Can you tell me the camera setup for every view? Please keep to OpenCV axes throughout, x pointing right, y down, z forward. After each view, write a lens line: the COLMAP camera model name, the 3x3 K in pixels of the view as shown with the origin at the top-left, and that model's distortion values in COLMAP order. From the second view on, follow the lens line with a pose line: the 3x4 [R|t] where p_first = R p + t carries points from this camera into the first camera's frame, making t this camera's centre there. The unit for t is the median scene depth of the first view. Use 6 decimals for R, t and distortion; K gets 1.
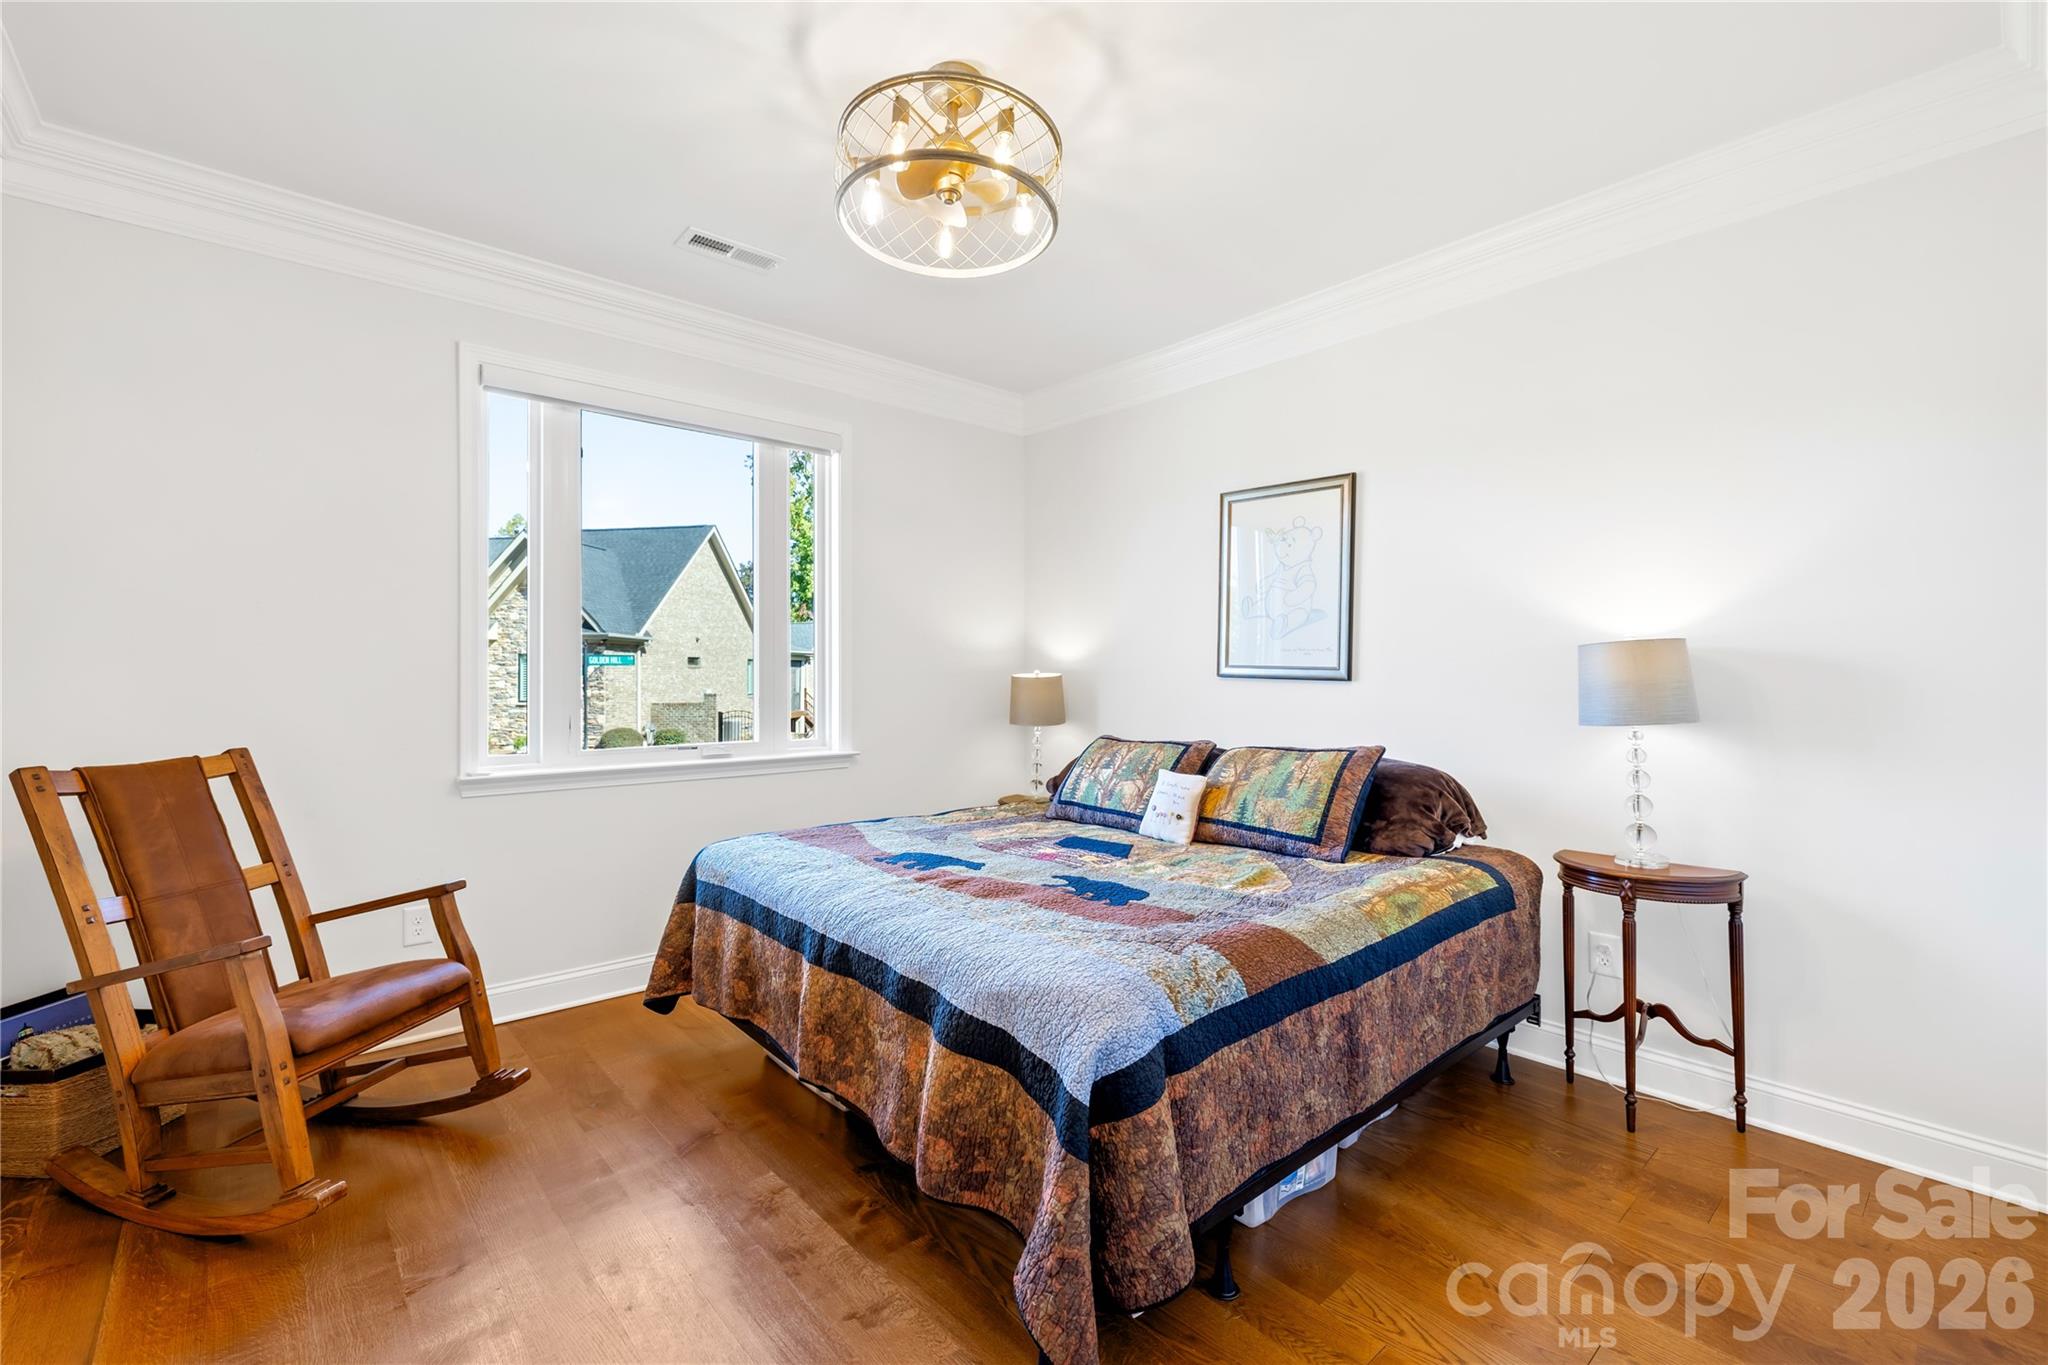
lens RADIAL K [[907.3, 0, 1028.0], [0, 907.3, 681.7], [0, 0, 1]] dist [-0.000224, 0.000309]
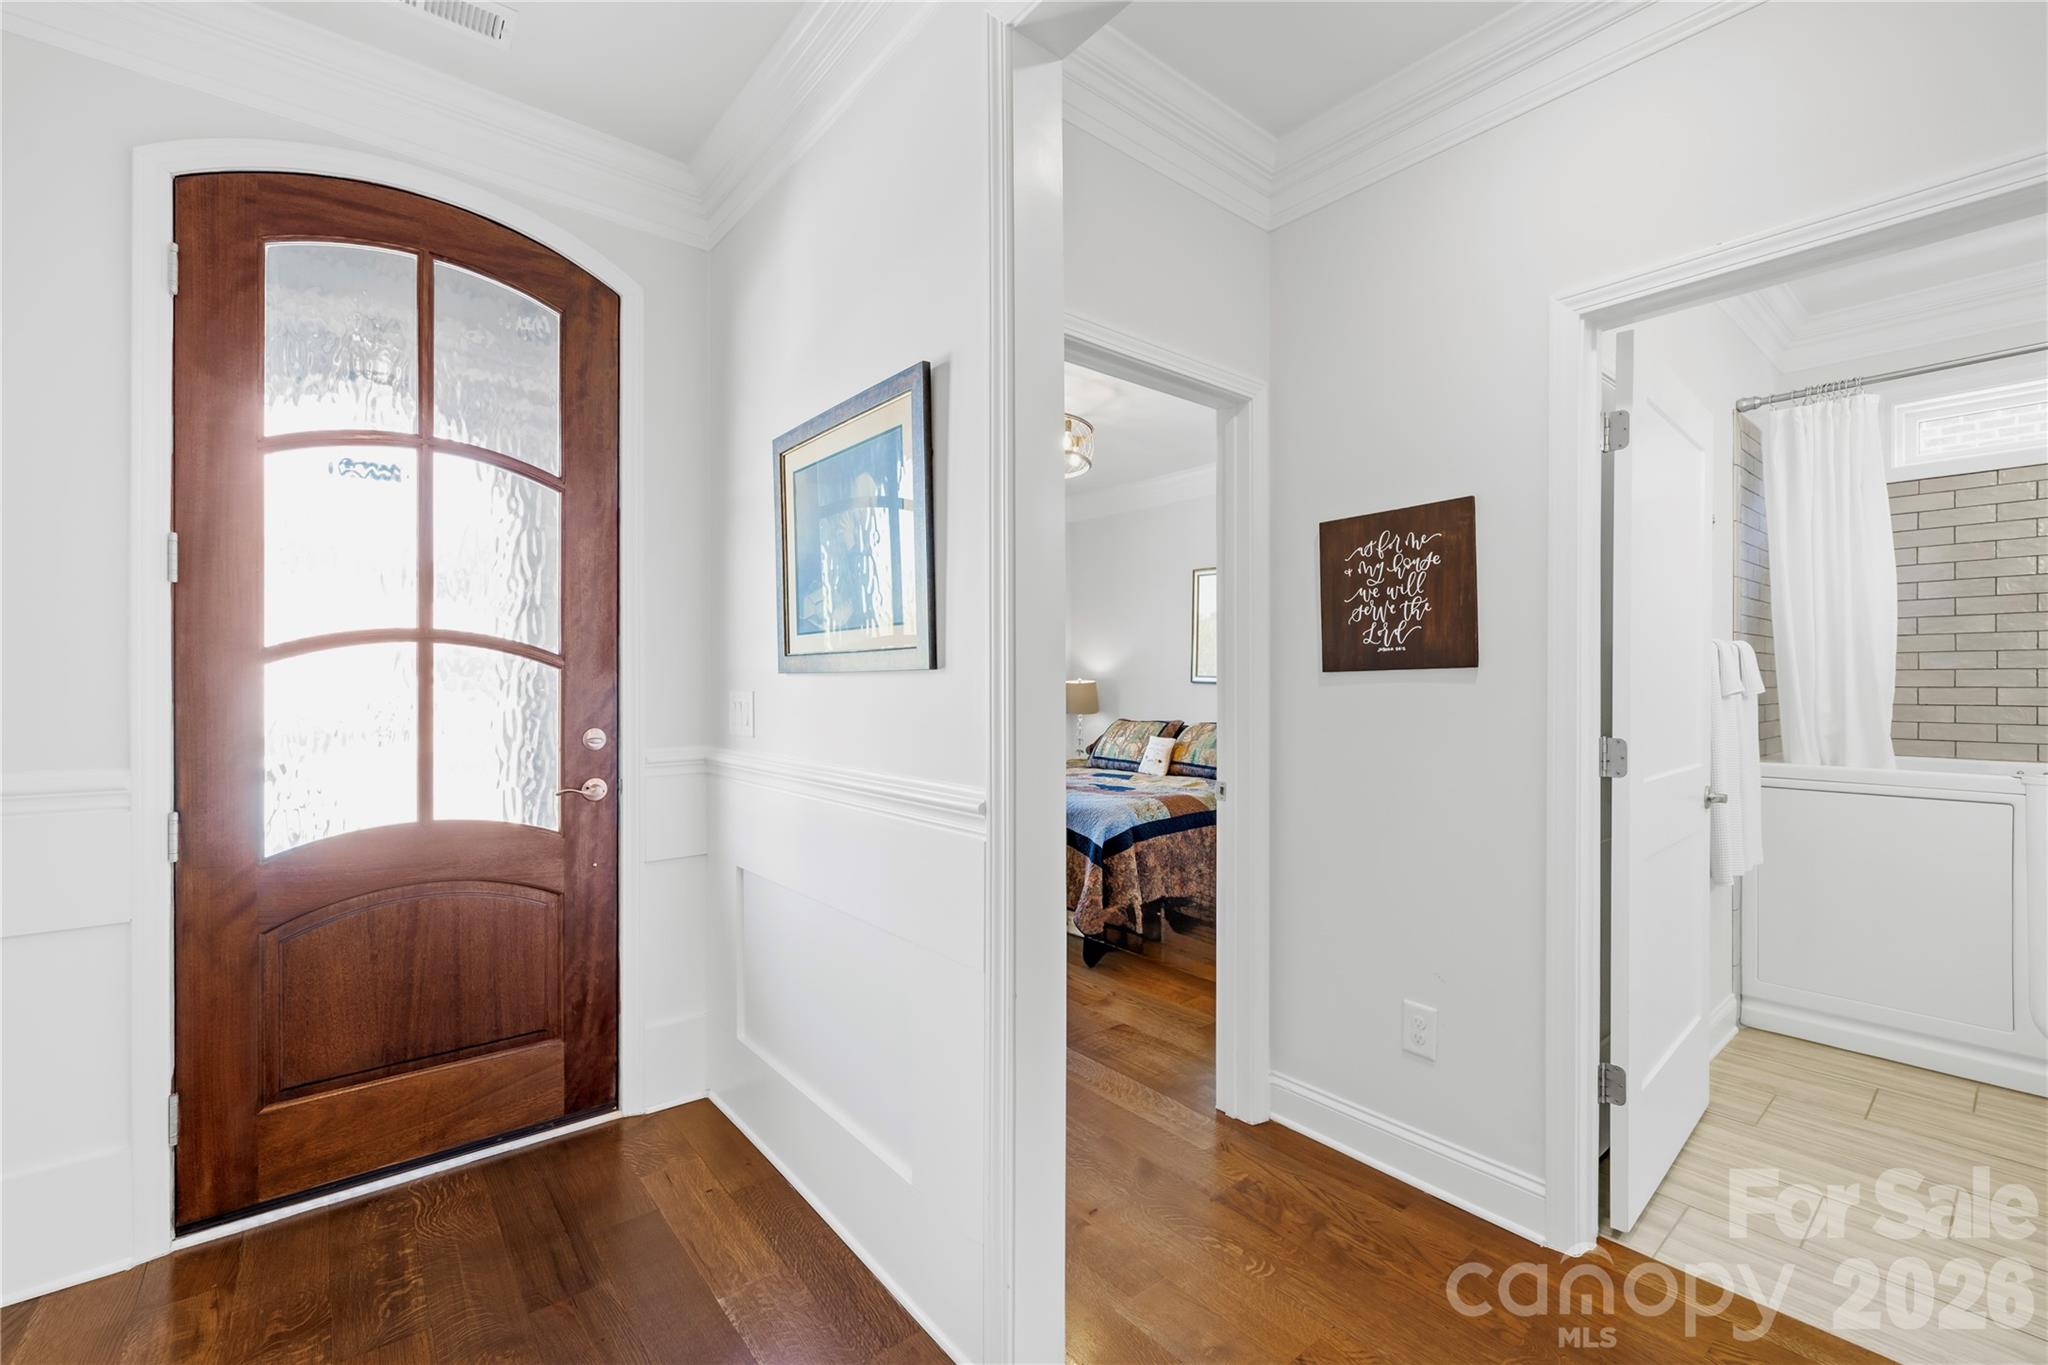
lens RADIAL K [[907.3, 0, 1020.8], [0, 907.3, 681.9], [0, 0, 1]] dist [-0.000224, 0.000309]
pose [[0.998757, 0.001594, -0.049826, -0.019563], [-0.001817, 0.999989, -0.004416, 0.000531], [0.049818, 0.004501, 0.998748, -0.834161]]
